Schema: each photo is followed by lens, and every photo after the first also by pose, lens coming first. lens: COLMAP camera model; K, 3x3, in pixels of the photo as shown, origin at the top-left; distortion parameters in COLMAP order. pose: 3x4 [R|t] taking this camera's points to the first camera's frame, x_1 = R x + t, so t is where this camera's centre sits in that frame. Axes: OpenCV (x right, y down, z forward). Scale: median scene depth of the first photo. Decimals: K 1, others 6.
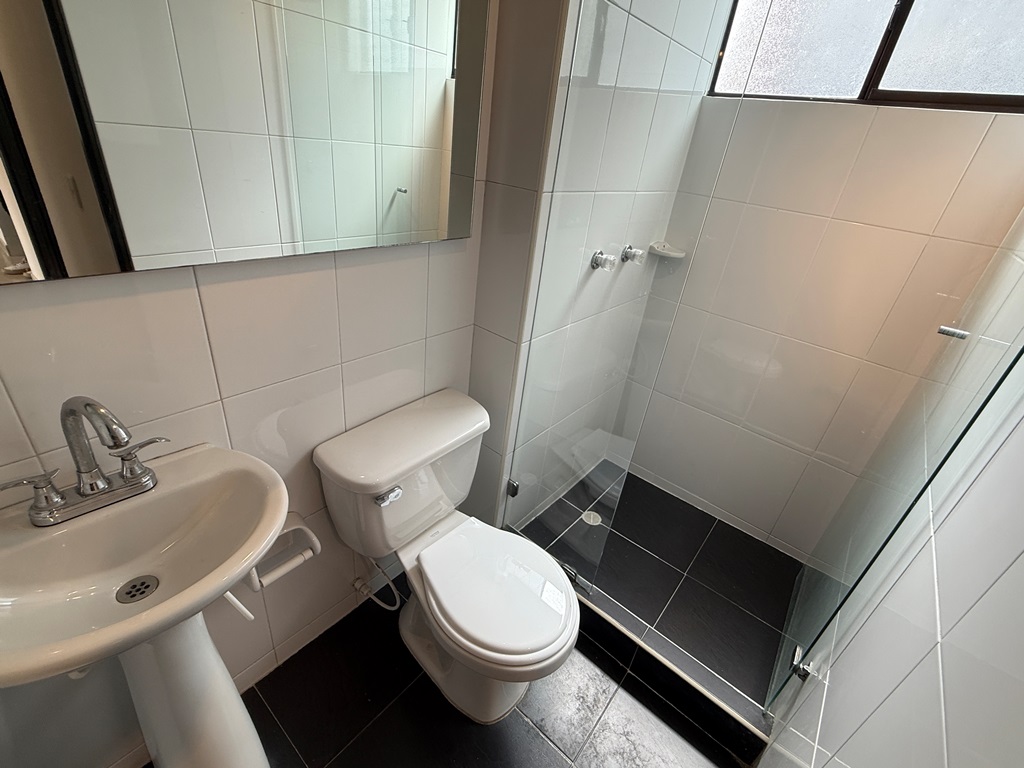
lens RADIAL K [[456.6, 0, 511.5], [0, 456.6, 376.6], [0, 0, 1]] dist [0.001843, 0.000672]
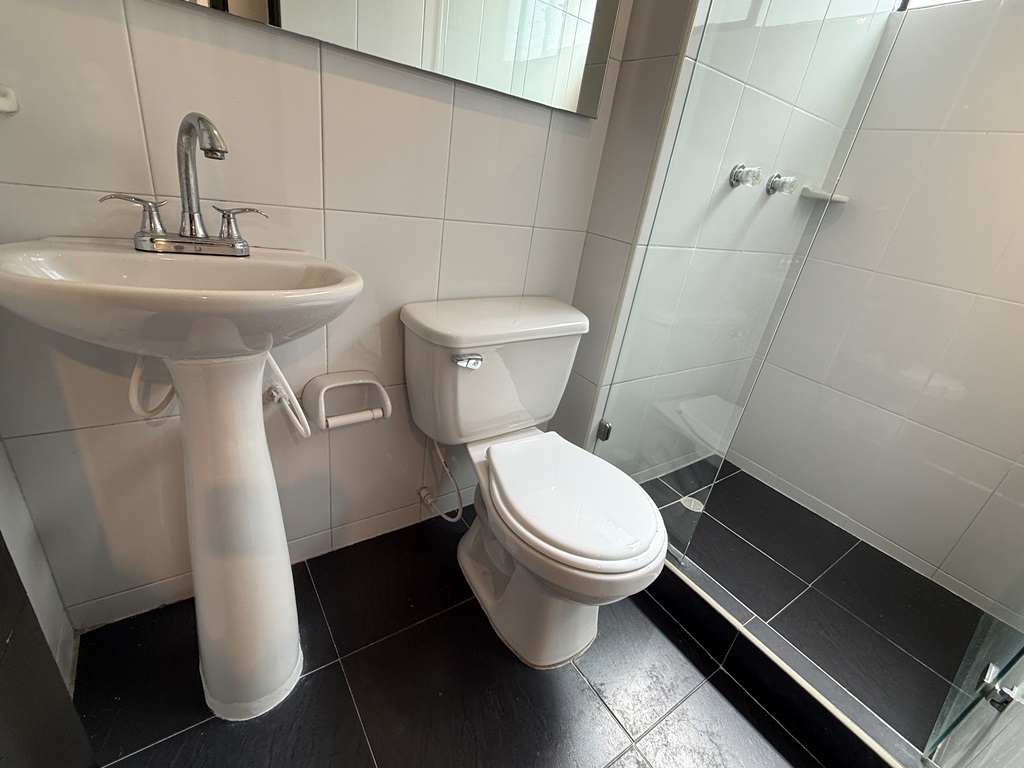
lens RADIAL K [[456.6, 0, 514.9], [0, 456.6, 381.5], [0, 0, 1]] dist [0.001843, 0.000672]
pose [[0.964238, 0.131964, -0.229851, 0.033251], [-0.154107, 0.984718, -0.081130, 0.308980], [0.215632, 0.113651, 0.969838, 0.115969]]
